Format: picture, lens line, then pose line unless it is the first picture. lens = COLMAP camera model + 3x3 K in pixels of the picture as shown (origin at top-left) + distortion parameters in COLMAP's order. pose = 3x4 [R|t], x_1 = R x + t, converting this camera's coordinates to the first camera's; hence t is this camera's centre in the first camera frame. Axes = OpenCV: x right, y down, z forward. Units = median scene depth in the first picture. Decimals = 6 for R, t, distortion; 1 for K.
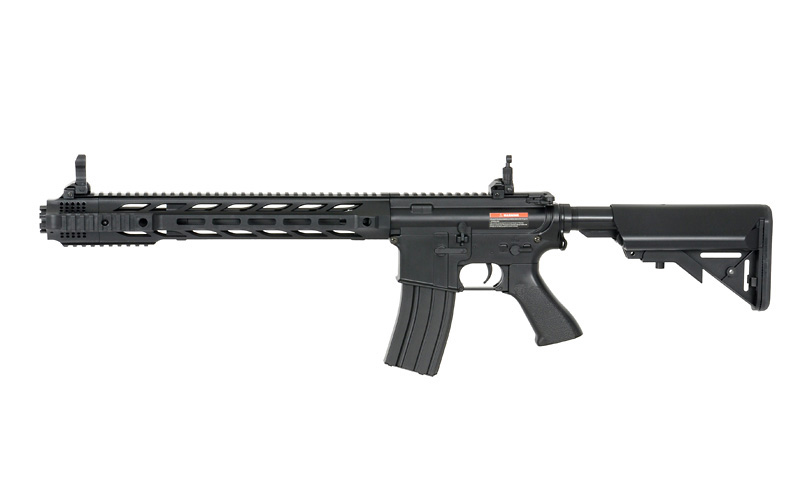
lens RADIAL K [[2486.3, 0, 399.9], [0, 2486.3, 245.2], [0, 0, 1]] dist [0.268155, 0.000000]
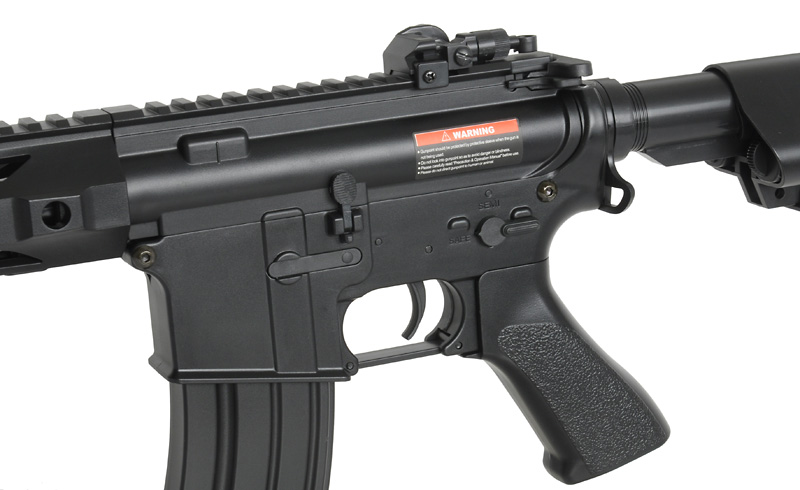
lens RADIAL K [[1840.3, 0, 400.8], [0, 1840.3, 244.5], [0, 0, 1]] dist [0.297152, 0.000000]
pose [[0.949747, -0.145932, 0.276920, -0.036084], [0.129882, 0.988647, 0.075544, -0.017083], [-0.284801, -0.035780, 0.957919, 0.761984]]
